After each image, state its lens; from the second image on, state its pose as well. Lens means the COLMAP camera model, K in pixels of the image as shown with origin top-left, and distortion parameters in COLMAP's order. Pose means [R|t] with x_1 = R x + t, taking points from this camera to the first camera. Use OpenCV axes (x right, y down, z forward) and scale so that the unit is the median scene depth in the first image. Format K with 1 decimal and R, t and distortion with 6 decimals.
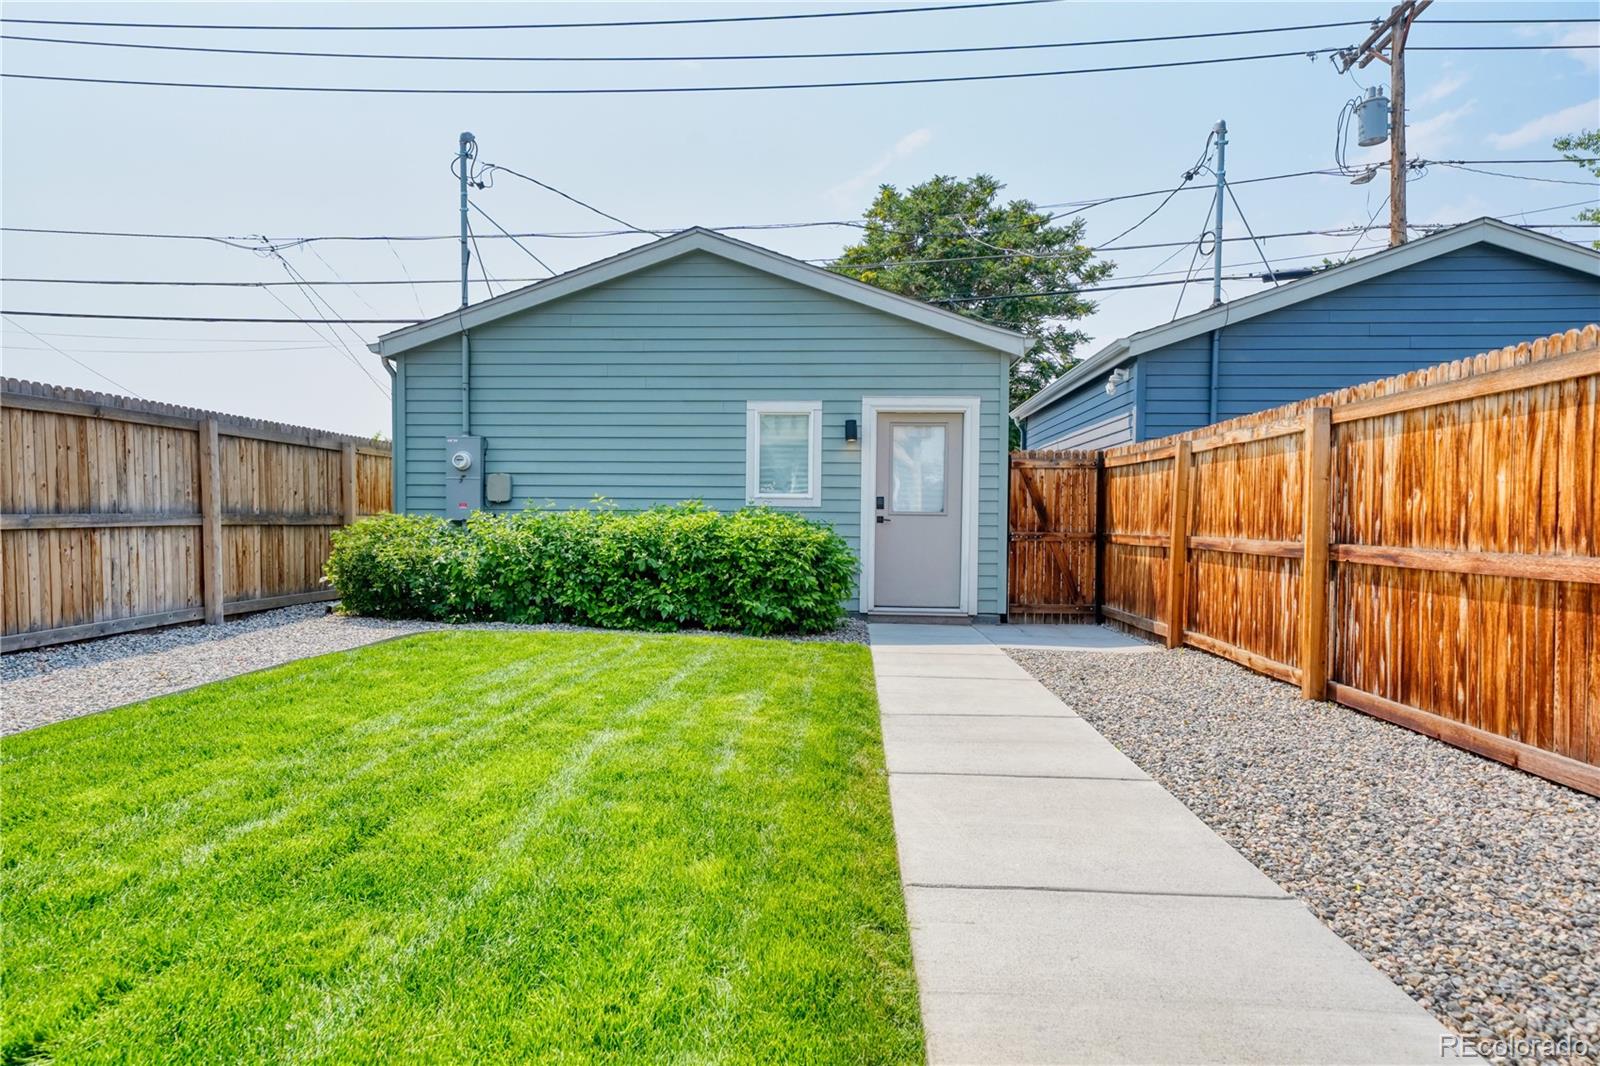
lens RADIAL K [[964.3, 0, 795.4], [0, 964.3, 533.5], [0, 0, 1]] dist [0.024686, 0.001757]
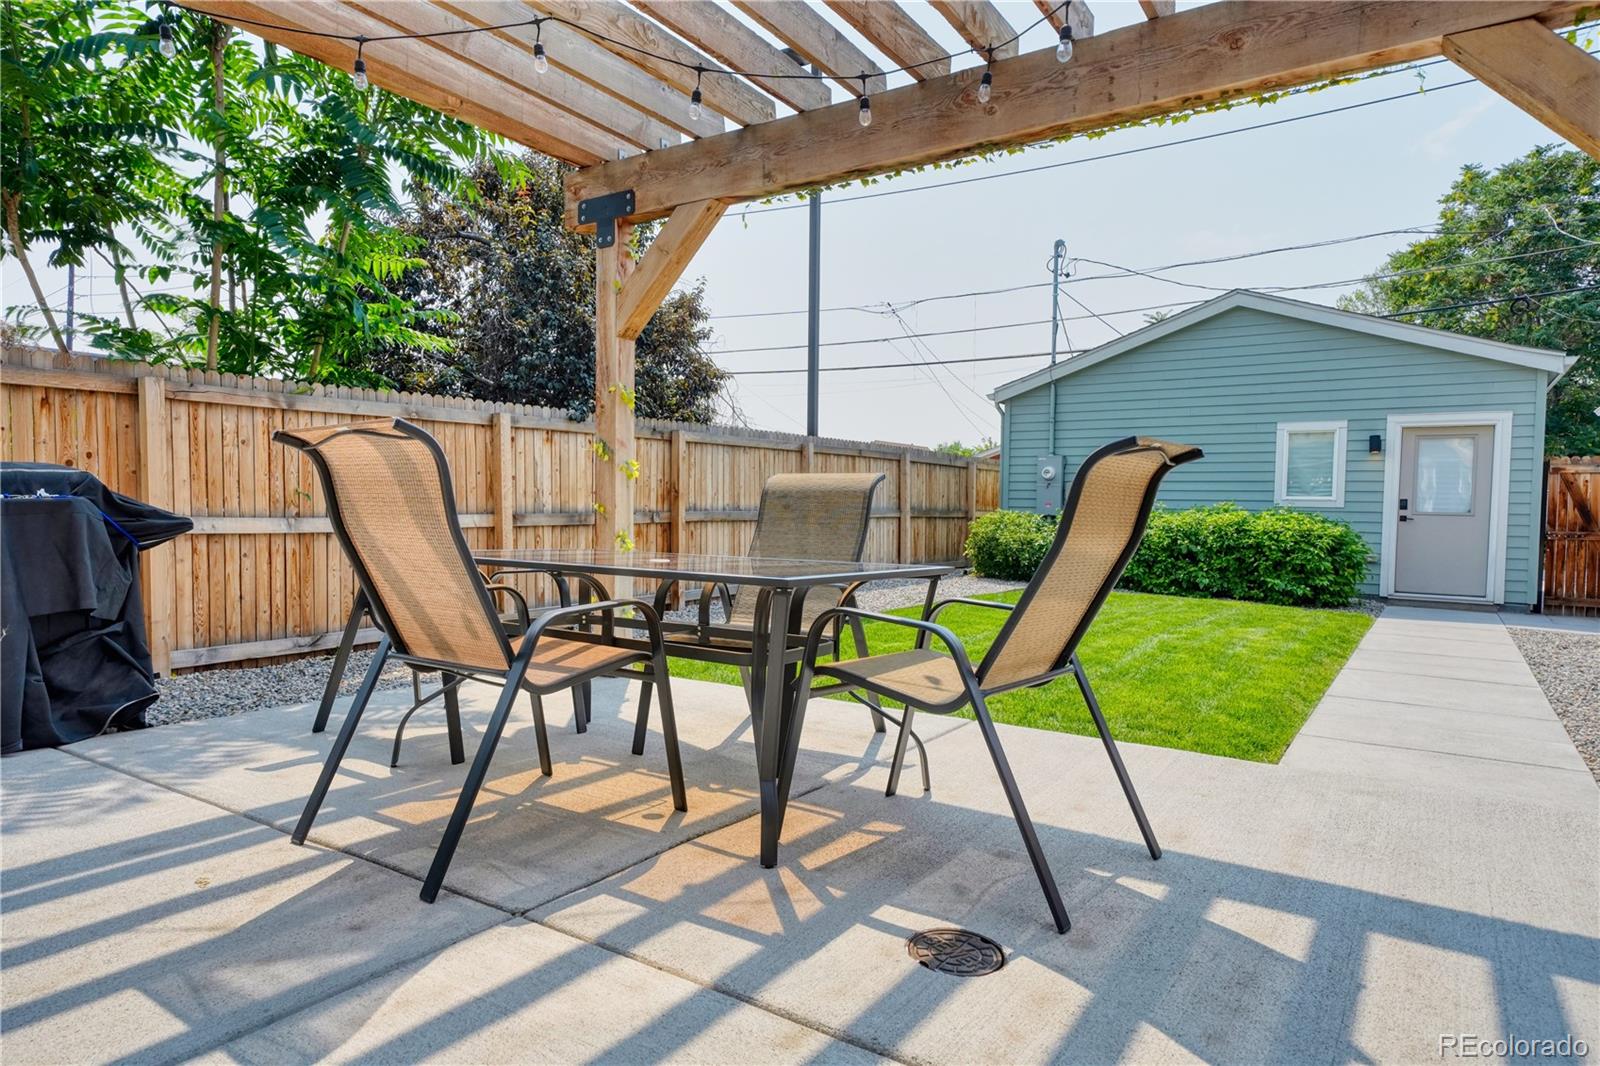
lens RADIAL K [[964.3, 0, 783.0], [0, 964.3, 539.3], [0, 0, 1]] dist [0.024686, 0.001757]
pose [[0.855764, 0.024605, -0.516781, 0.057186], [-0.017978, 0.999679, 0.017826, 0.003510], [0.517054, -0.005964, 0.855932, -0.423281]]
